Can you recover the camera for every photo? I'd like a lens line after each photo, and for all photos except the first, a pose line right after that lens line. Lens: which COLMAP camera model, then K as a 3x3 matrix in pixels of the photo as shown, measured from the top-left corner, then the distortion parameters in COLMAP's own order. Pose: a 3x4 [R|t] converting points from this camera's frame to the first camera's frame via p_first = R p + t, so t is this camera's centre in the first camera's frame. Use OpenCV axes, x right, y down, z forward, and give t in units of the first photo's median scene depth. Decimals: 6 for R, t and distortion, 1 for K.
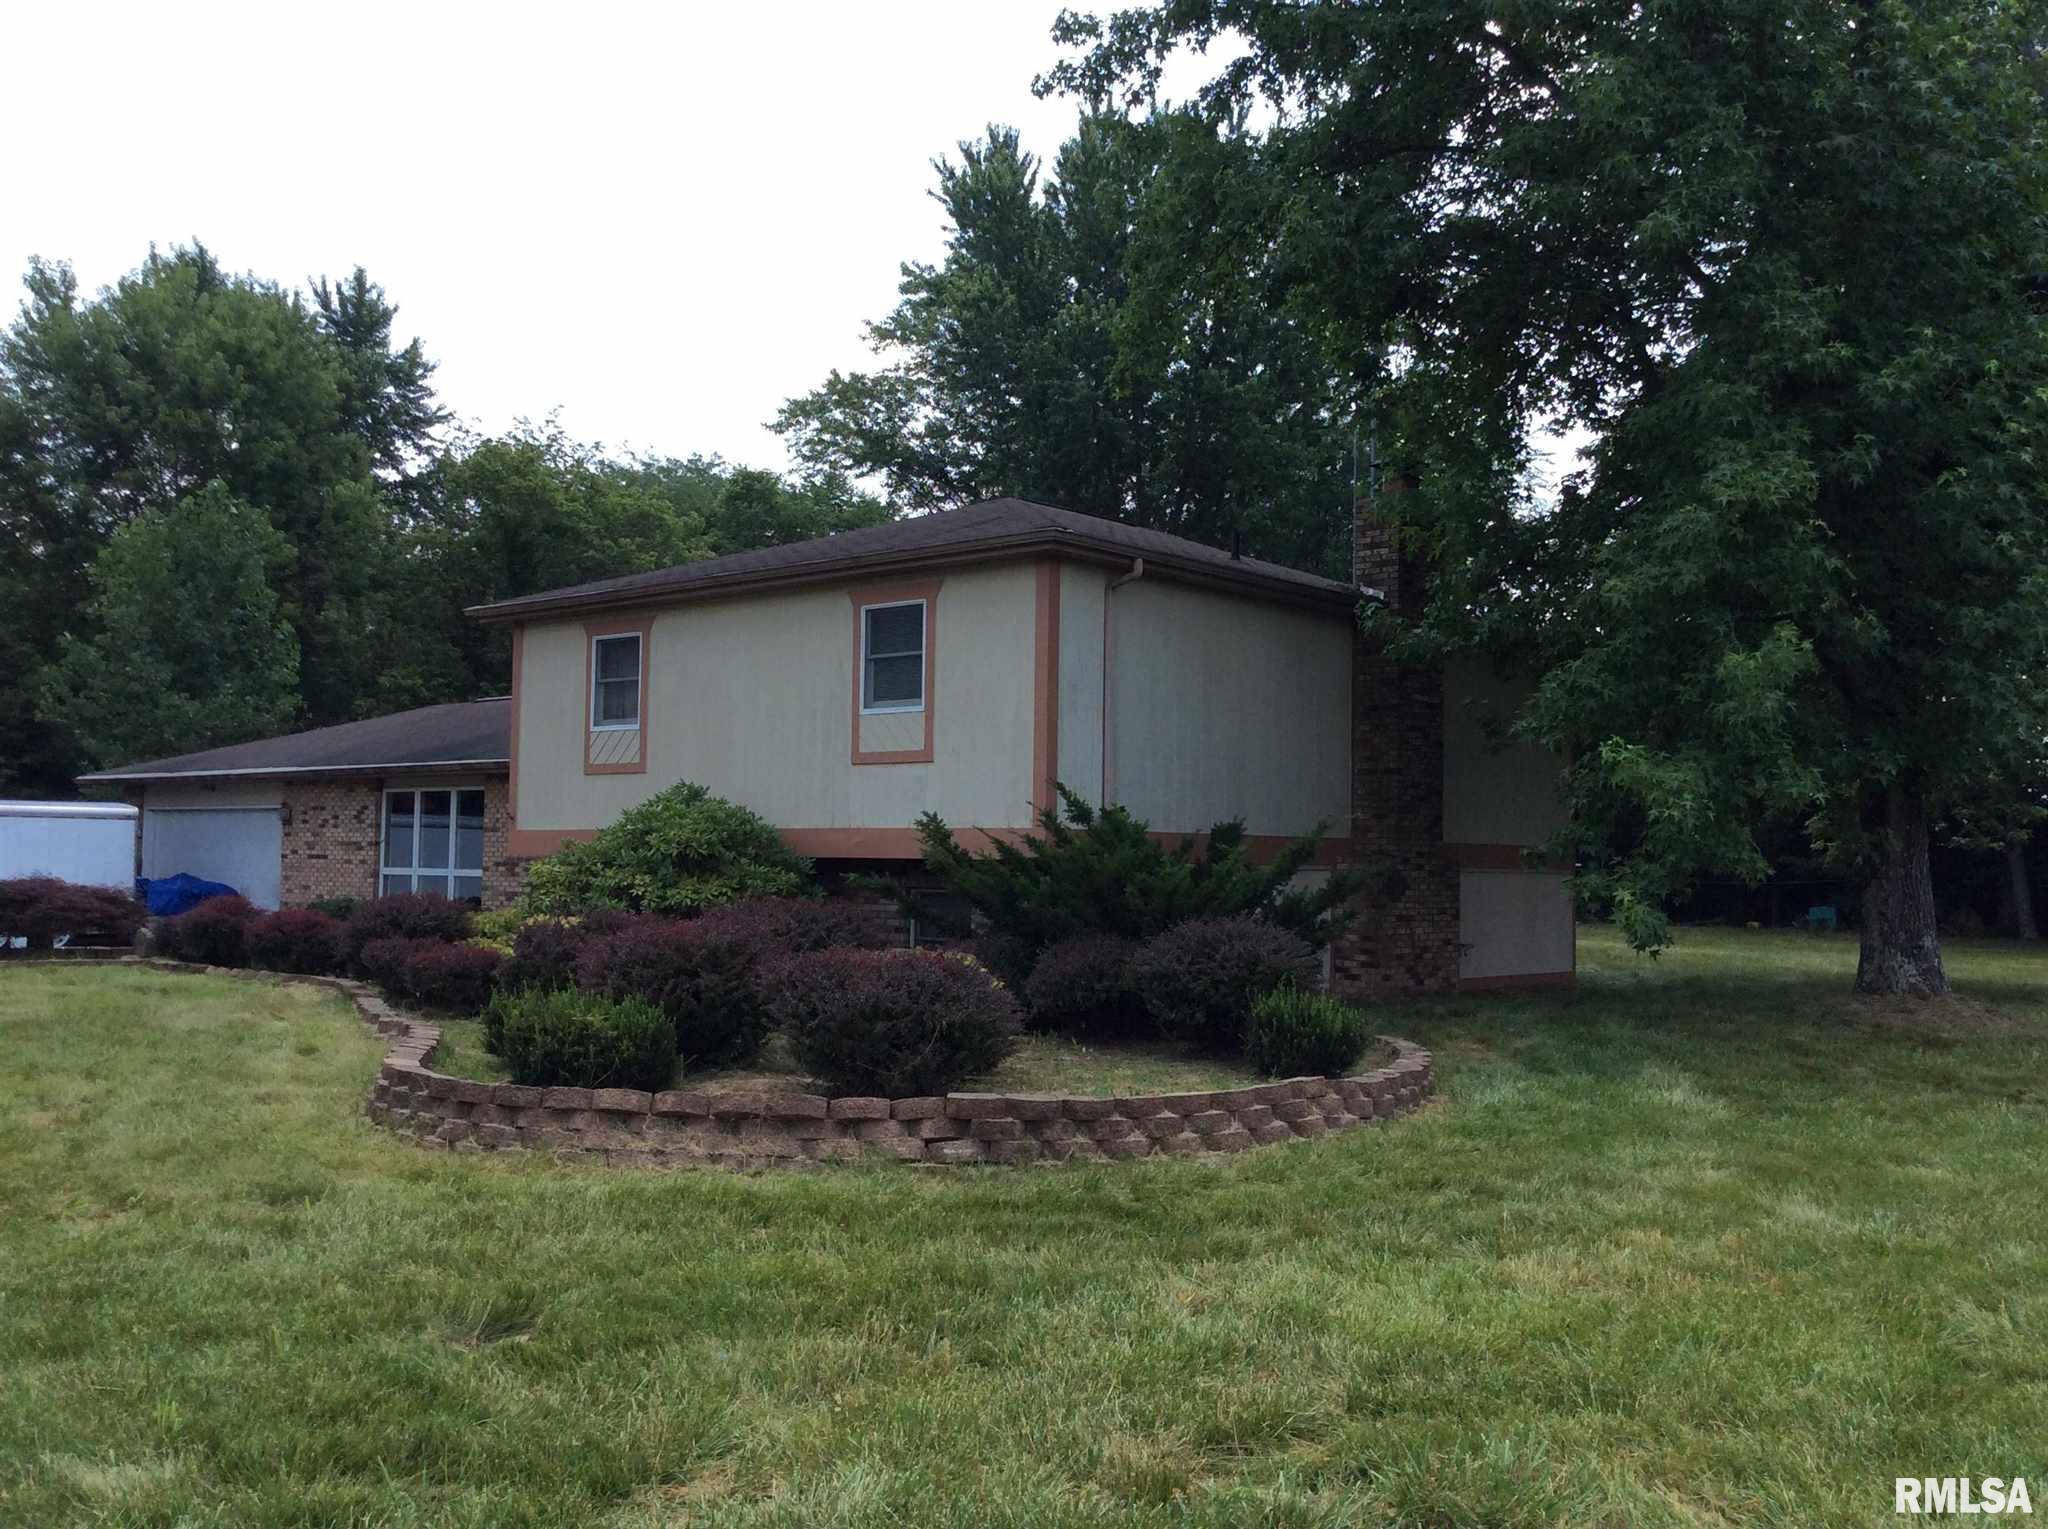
lens RADIAL K [[1852.1, 0, 1033.4], [0, 1852.1, 760.9], [0, 0, 1]] dist [0.122255, -0.251619]
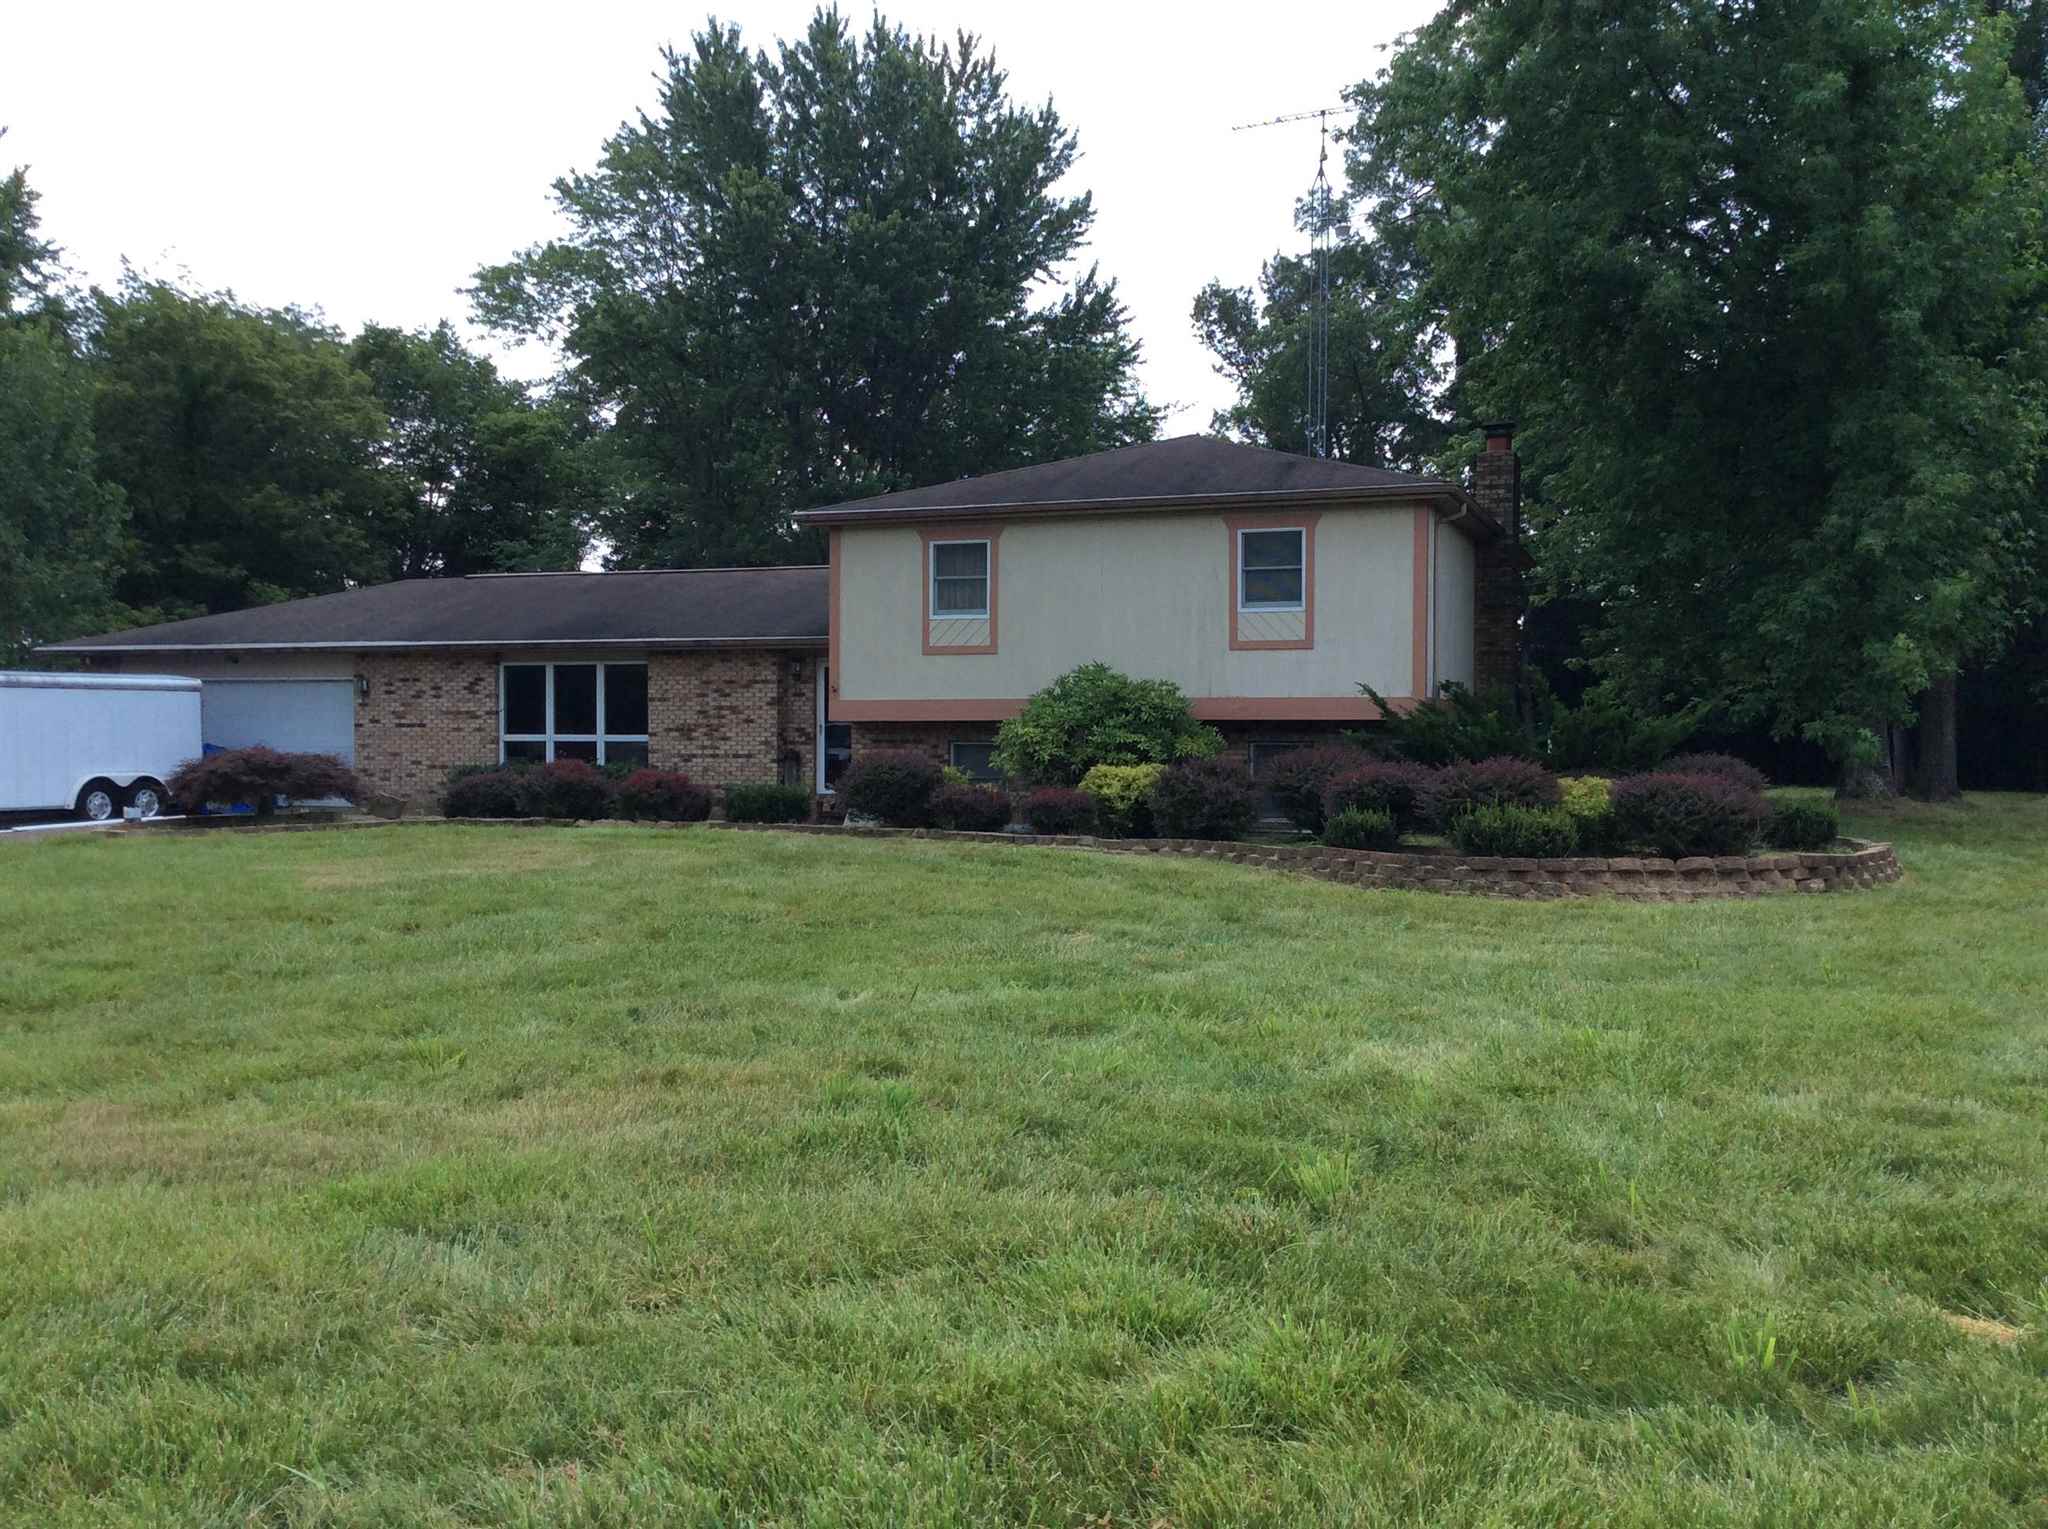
lens RADIAL K [[1847.4, 0, 1025.7], [0, 1847.4, 762.7], [0, 0, 1]] dist [0.115532, -0.225135]
pose [[0.932890, -0.020188, 0.359595, -0.486703], [-0.007041, 0.997215, 0.074253, -0.009934], [-0.360092, -0.071802, 0.930149, -0.124556]]
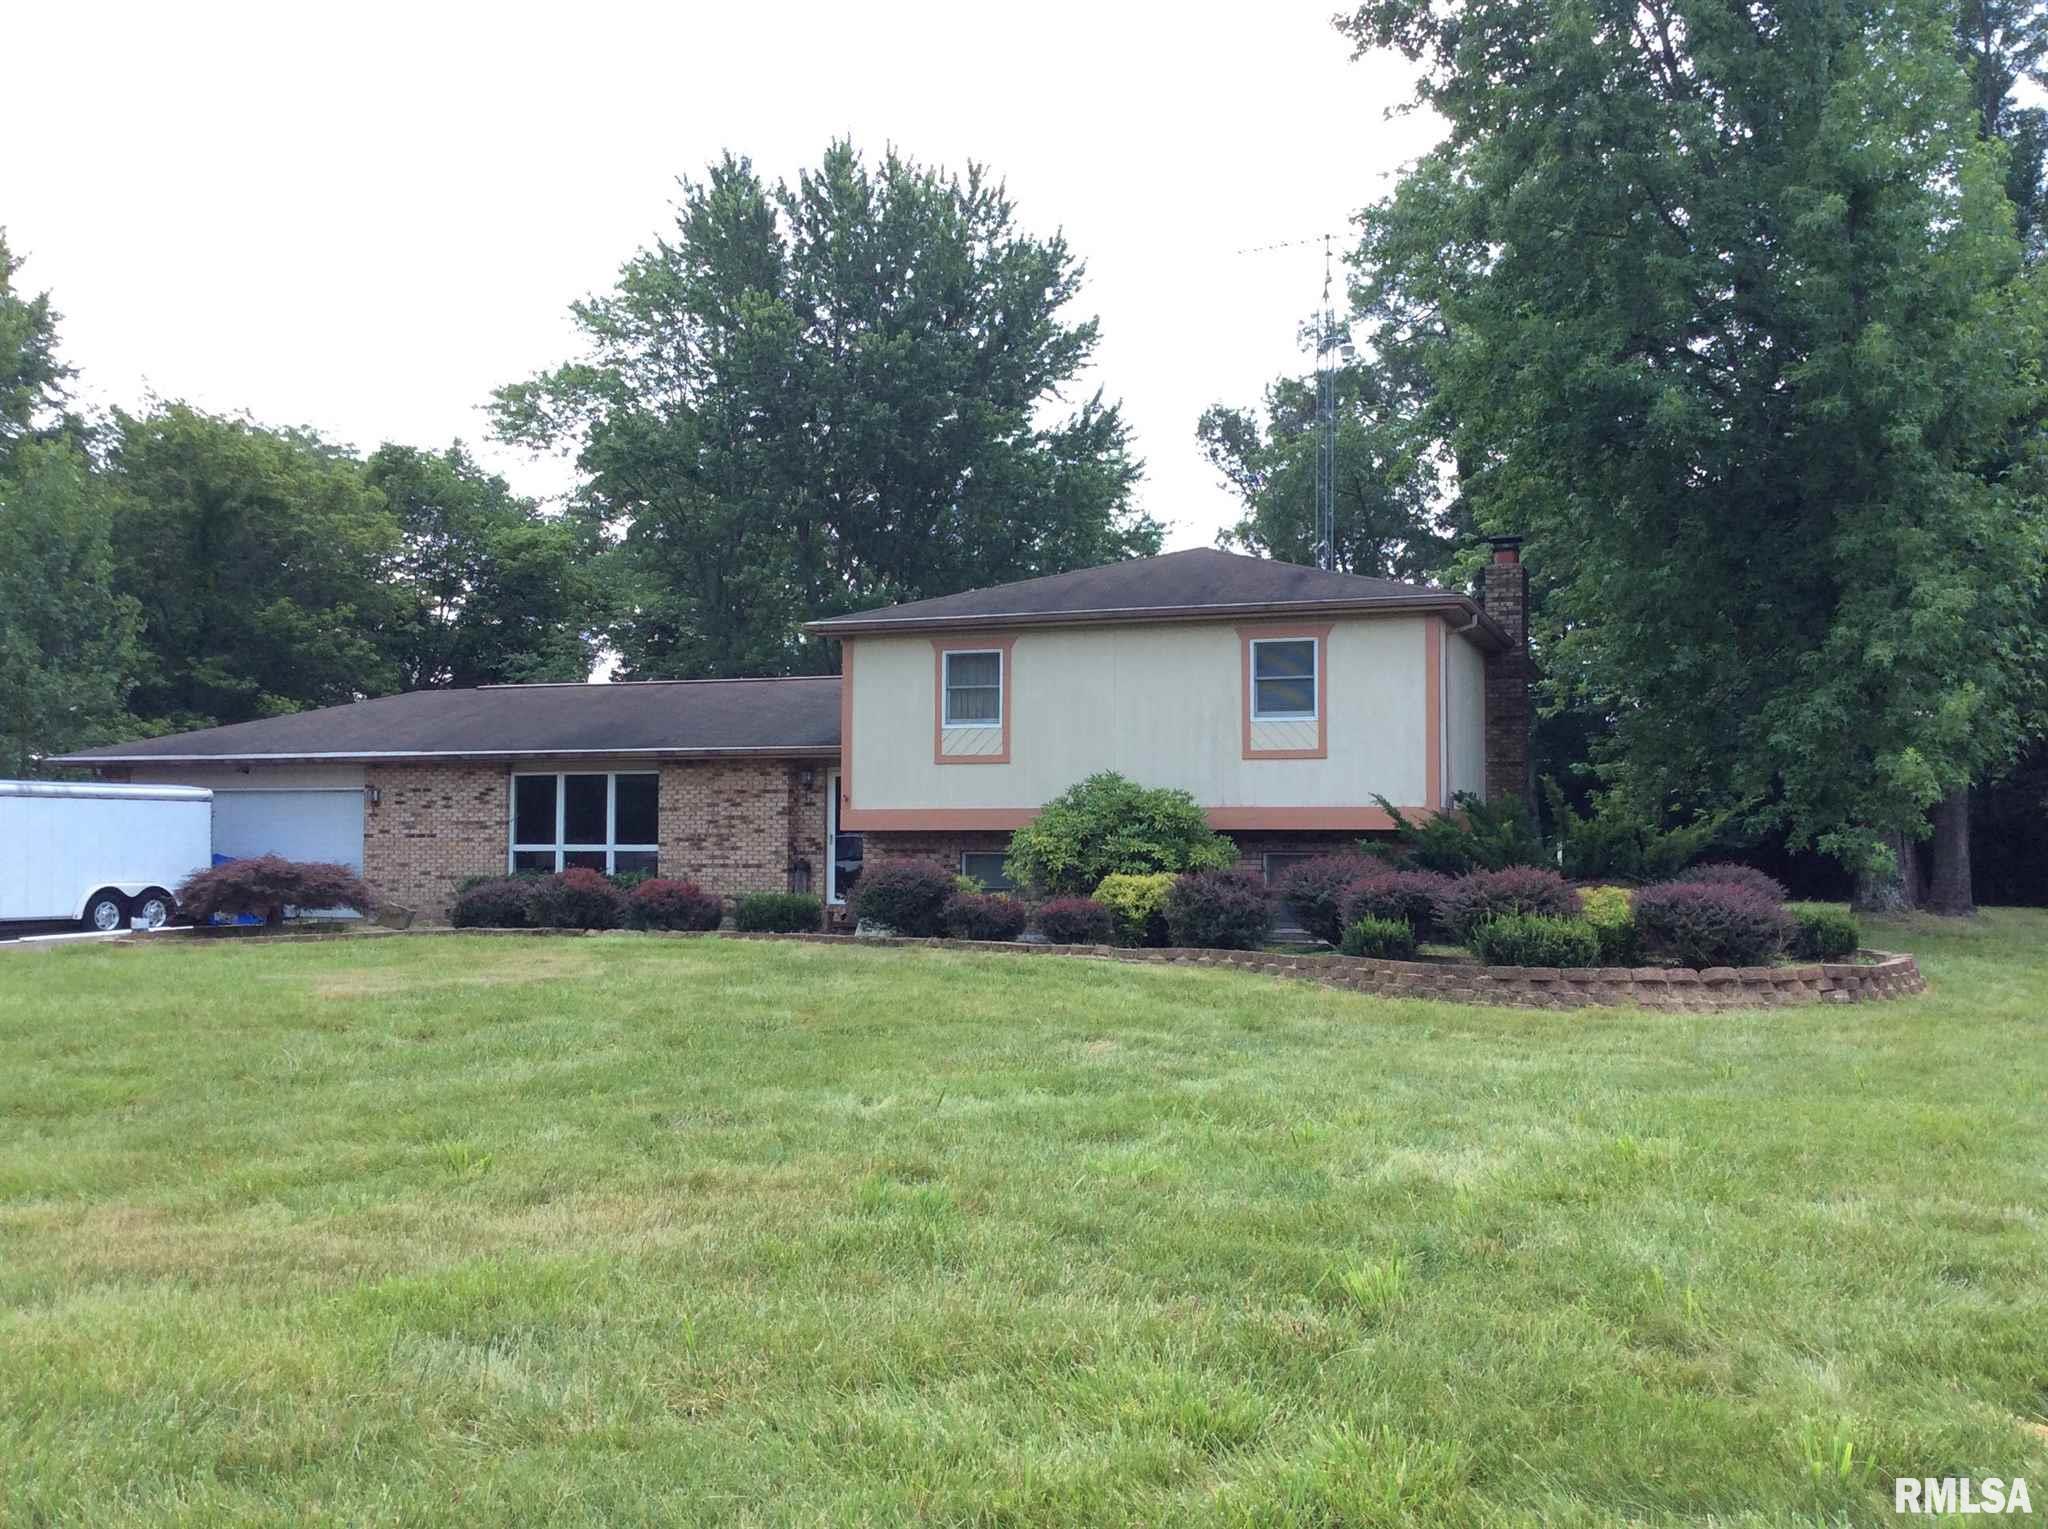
lens RADIAL K [[1849.3, 0, 1024.0], [0, 1849.3, 764.5], [0, 0, 1]] dist [0.117947, -0.242191]
pose [[0.933696, 0.003234, 0.358053, -0.491356], [-0.008703, 0.999869, 0.013665, -0.007415], [-0.357962, -0.015875, 0.933601, -0.122382]]
